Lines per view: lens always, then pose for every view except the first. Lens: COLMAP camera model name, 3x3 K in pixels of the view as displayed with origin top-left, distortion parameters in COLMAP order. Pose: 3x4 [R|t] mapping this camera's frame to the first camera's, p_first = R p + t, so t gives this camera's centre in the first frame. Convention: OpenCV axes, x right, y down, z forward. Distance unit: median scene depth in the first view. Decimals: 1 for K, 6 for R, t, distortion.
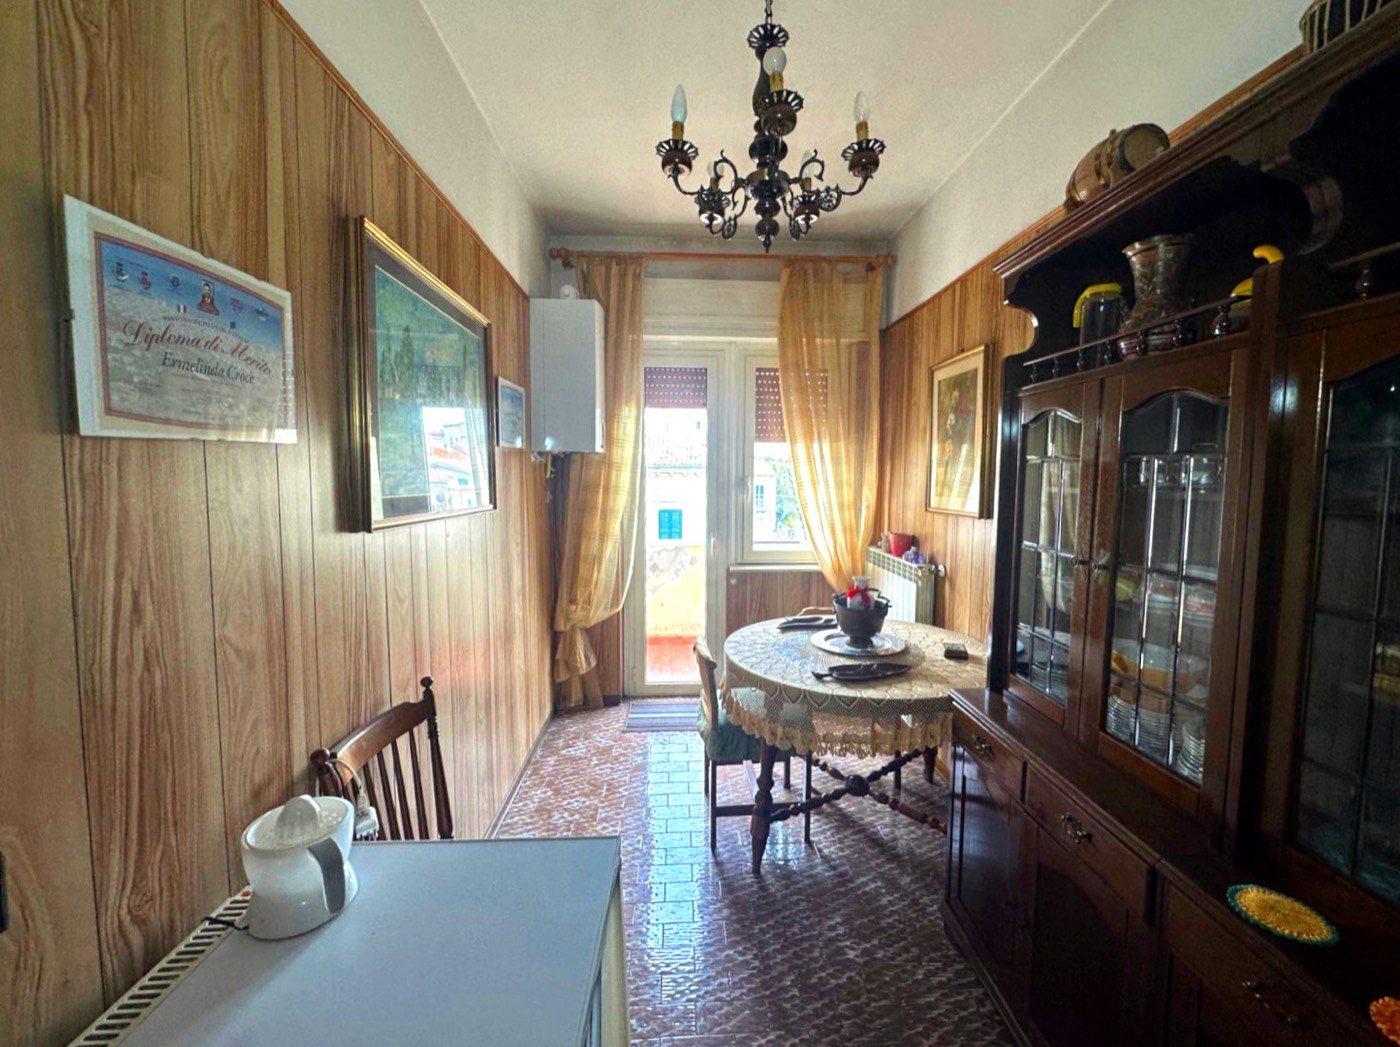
lens RADIAL K [[554.9, 0, 703.3], [0, 554.9, 516.2], [0, 0, 1]] dist [-0.006099, 0.000599]
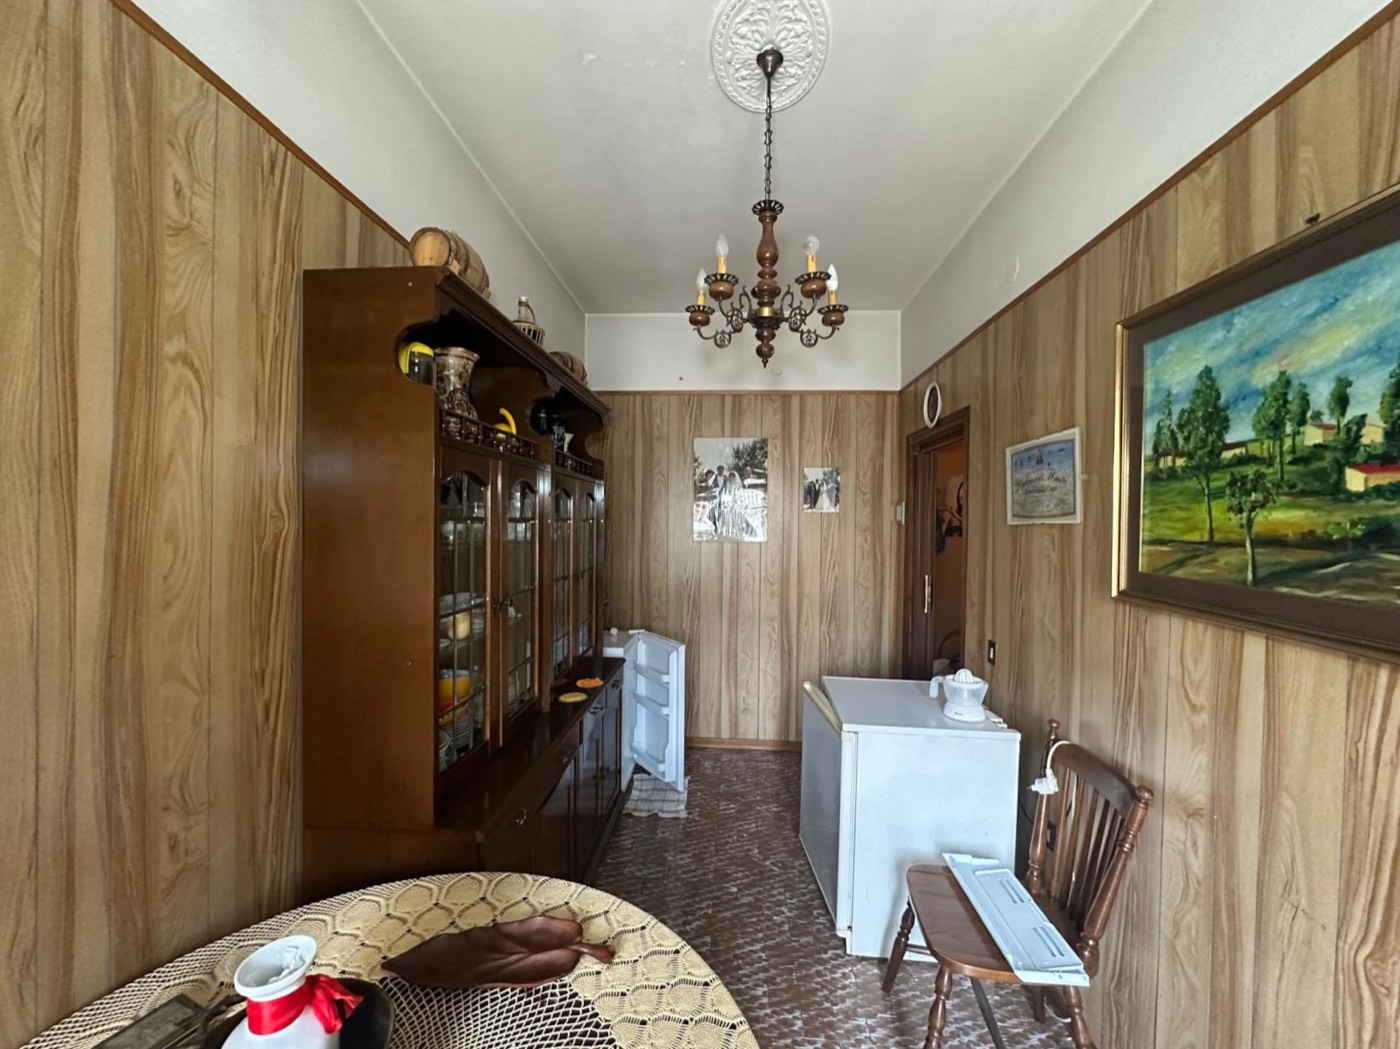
lens RADIAL K [[554.9, 0, 699.1], [0, 554.9, 518.8], [0, 0, 1]] dist [-0.006099, 0.000599]
pose [[-0.994168, -0.016755, 0.106534, 0.149077], [-0.008354, 0.996854, 0.078824, -0.270691], [-0.107520, 0.077474, -0.991180, 2.795972]]
